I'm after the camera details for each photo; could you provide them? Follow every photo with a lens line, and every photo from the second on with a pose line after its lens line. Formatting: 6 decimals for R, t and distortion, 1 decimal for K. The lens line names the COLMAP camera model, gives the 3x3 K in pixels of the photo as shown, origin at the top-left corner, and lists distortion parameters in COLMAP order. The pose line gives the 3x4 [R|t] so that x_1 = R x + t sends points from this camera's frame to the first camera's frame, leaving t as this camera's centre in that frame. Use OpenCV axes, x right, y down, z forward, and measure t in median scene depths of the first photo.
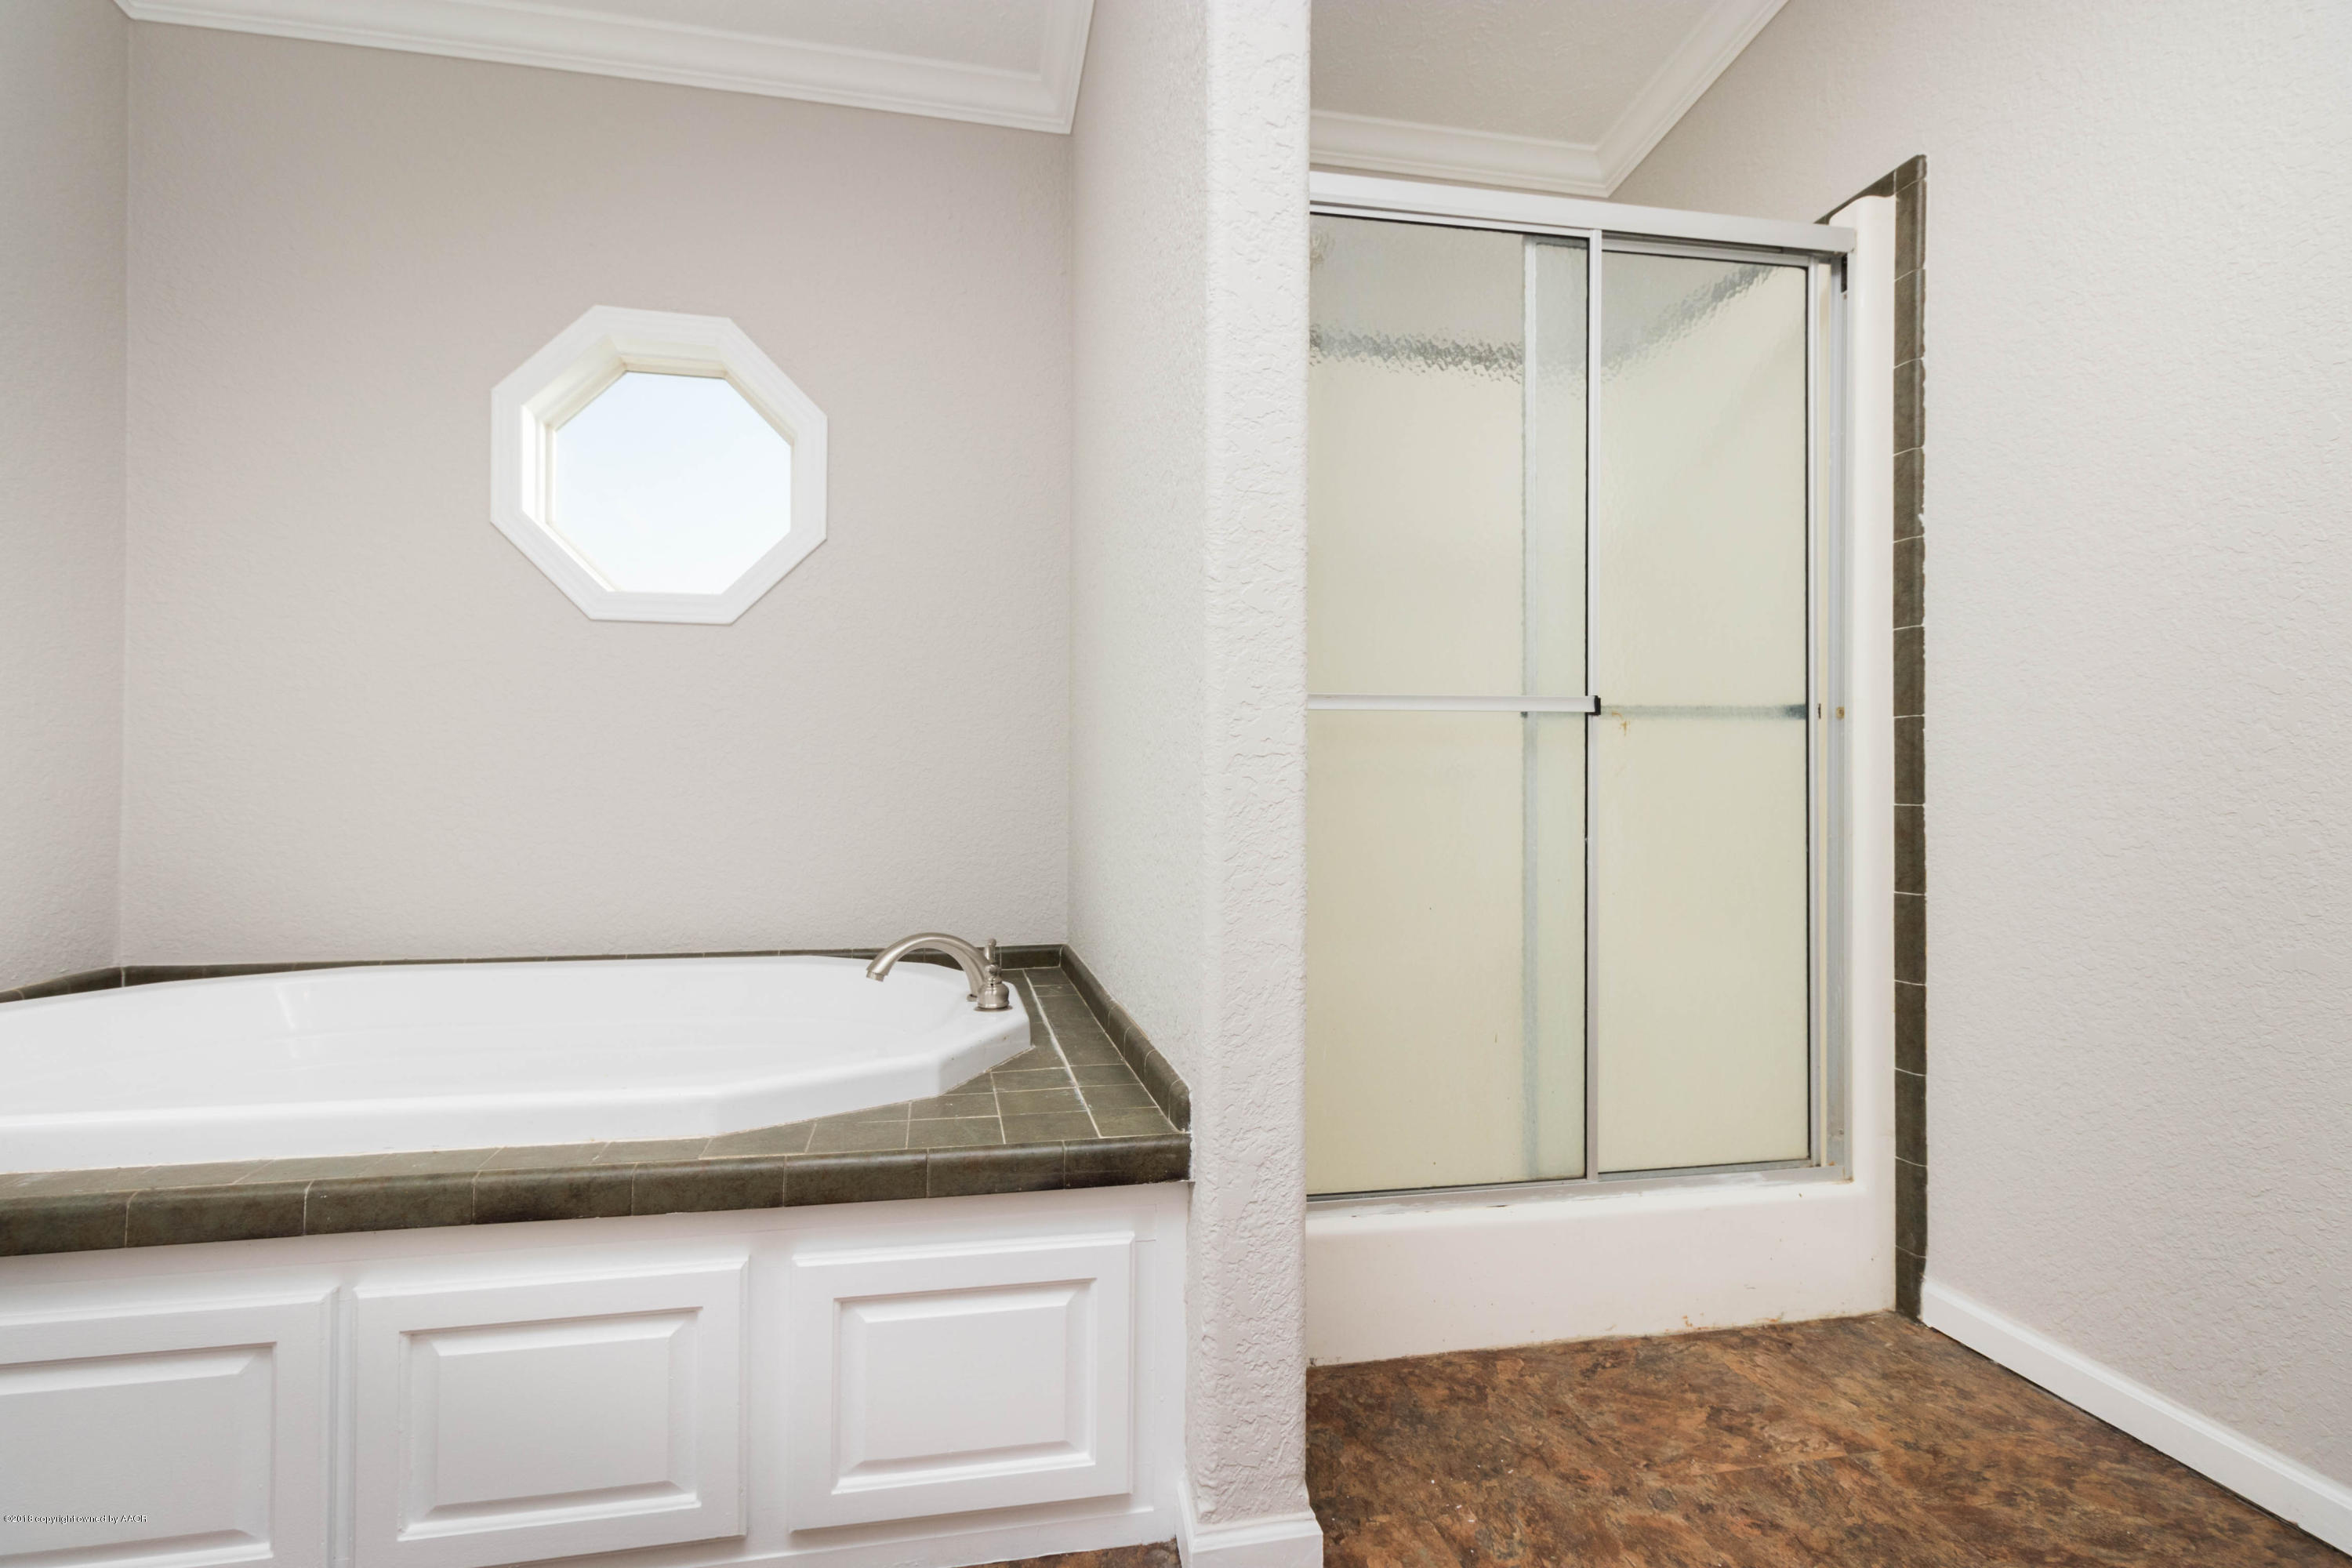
lens RADIAL K [[1143.6, 0, 1155.8], [0, 1143.6, 774.8], [0, 0, 1]] dist [0.000692, 0.000920]
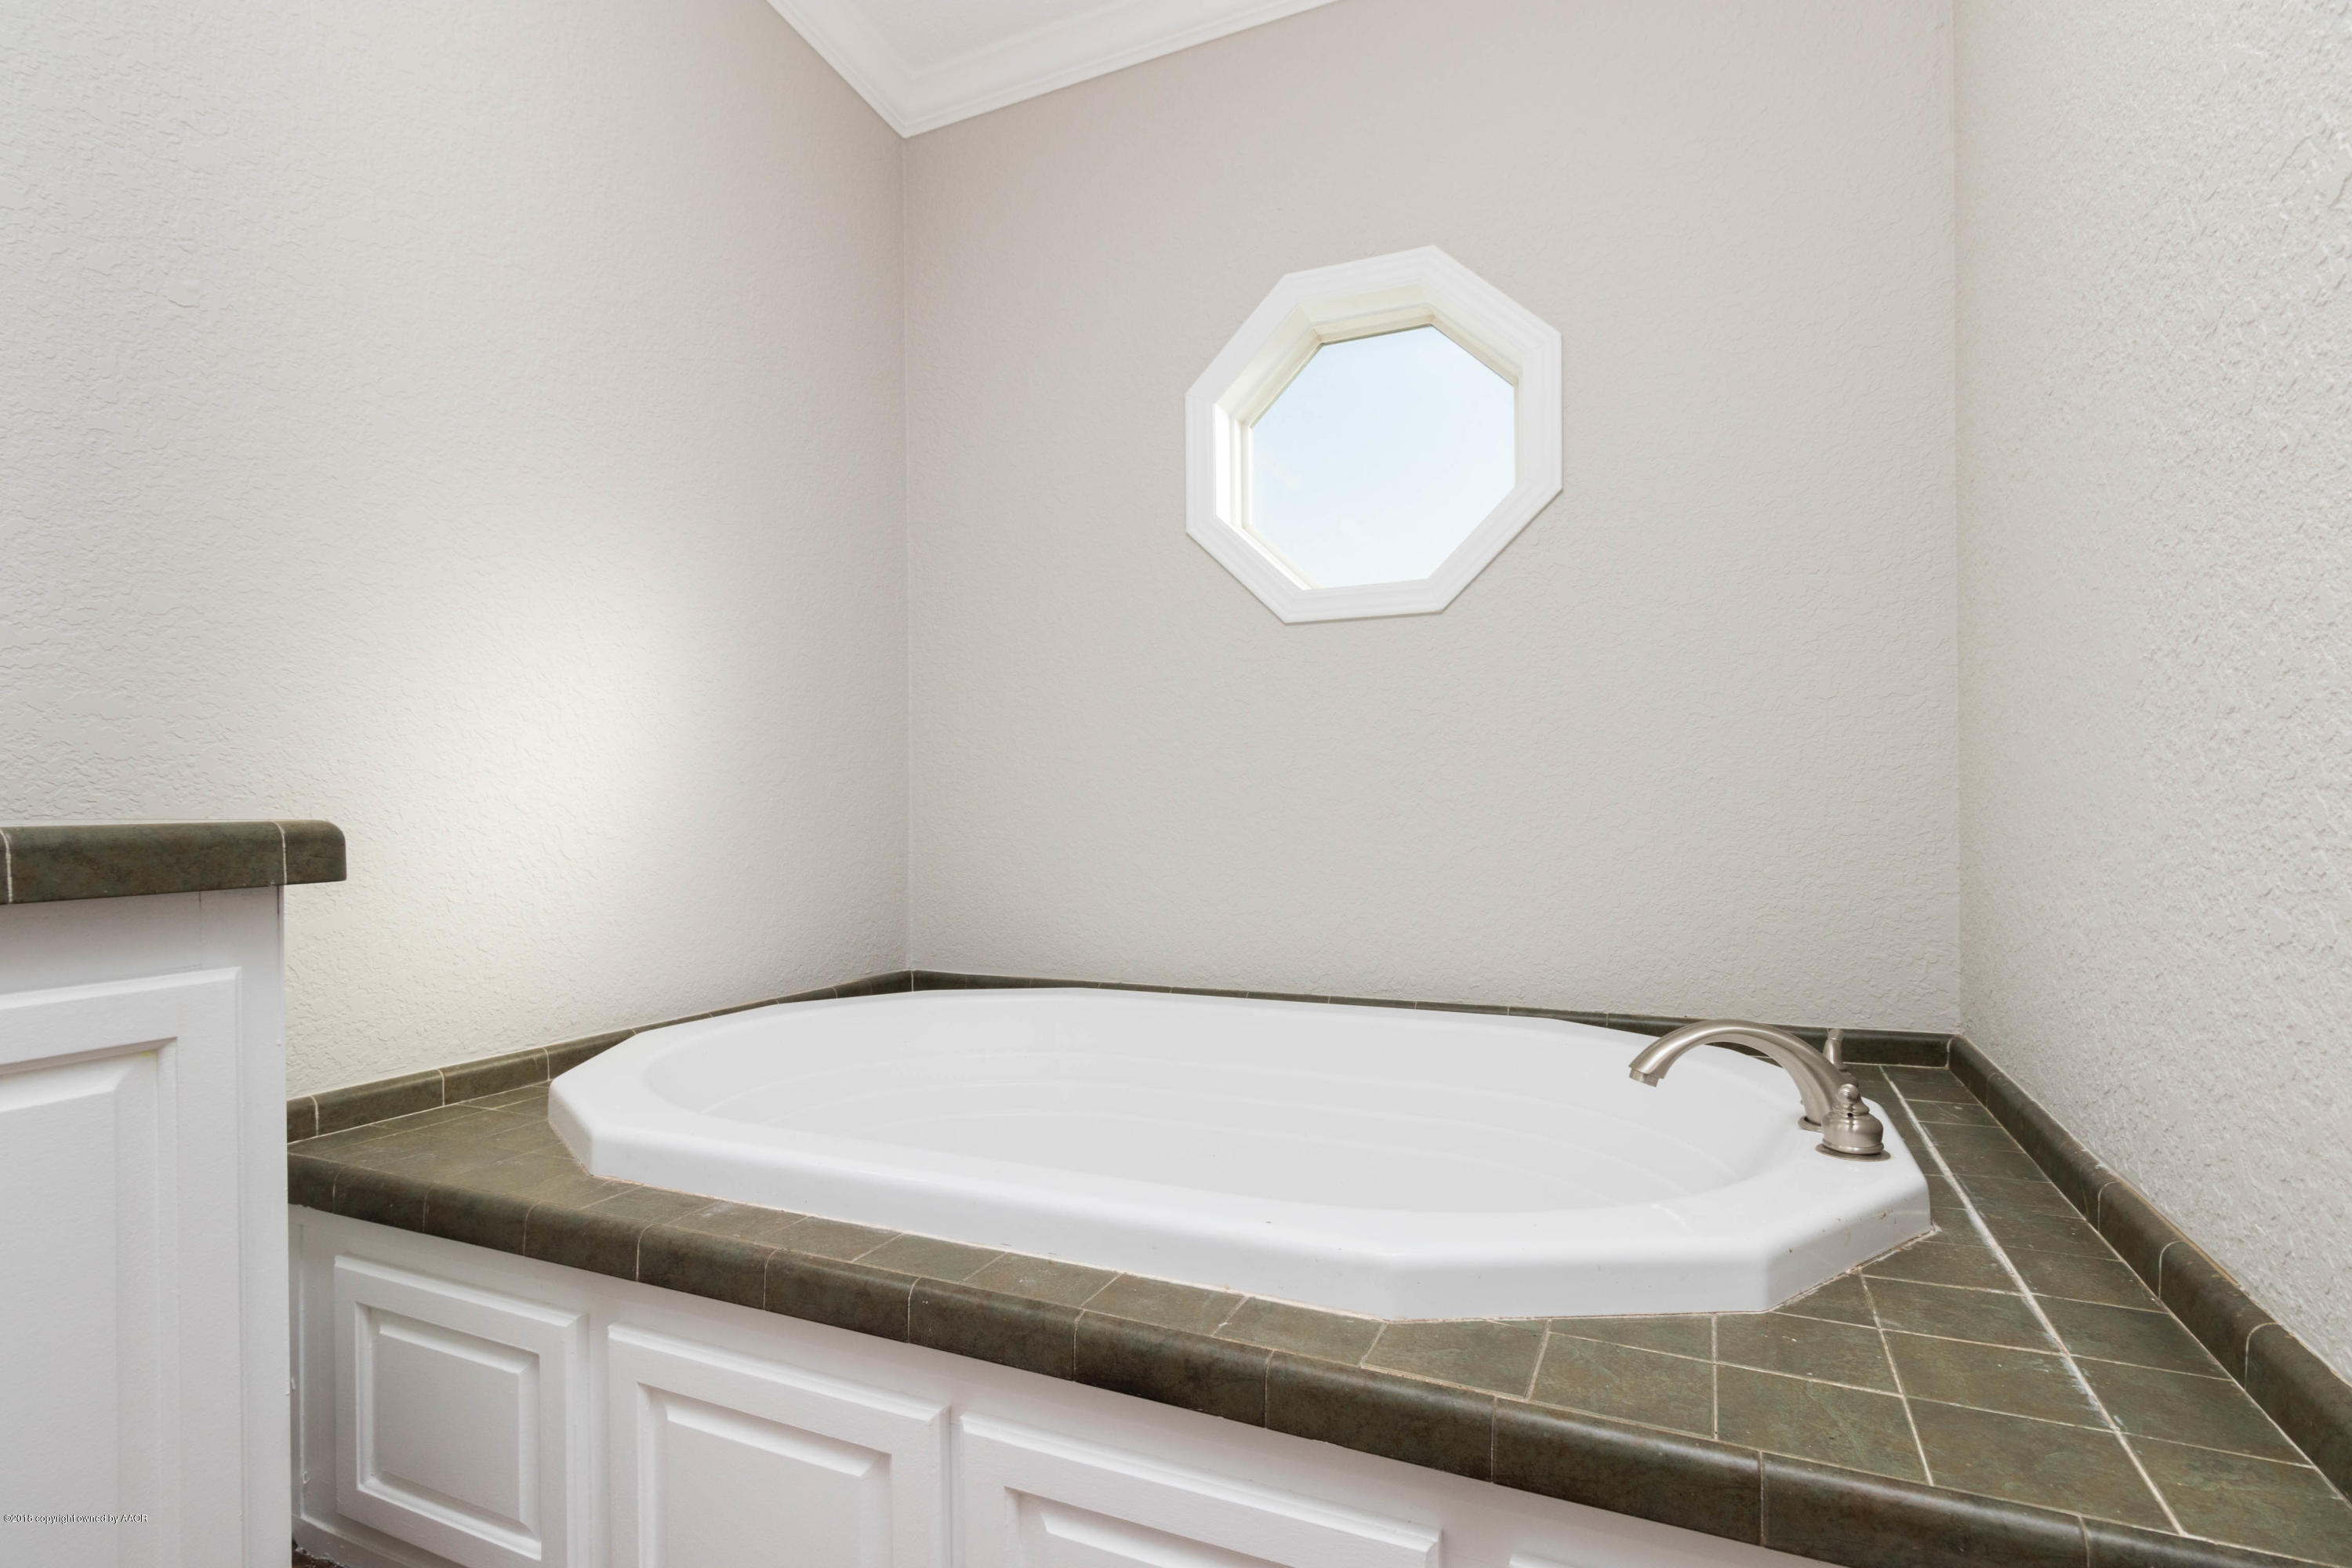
lens RADIAL K [[1287.2, 0, 942.9], [0, 1287.2, 808.6], [0, 0, 1]] dist [0.013724, -0.002109]
pose [[0.743303, -0.012380, -0.668841, -0.038160], [0.020817, 0.999773, 0.004629, 0.000894], [0.668631, -0.017364, 0.743391, 0.149655]]
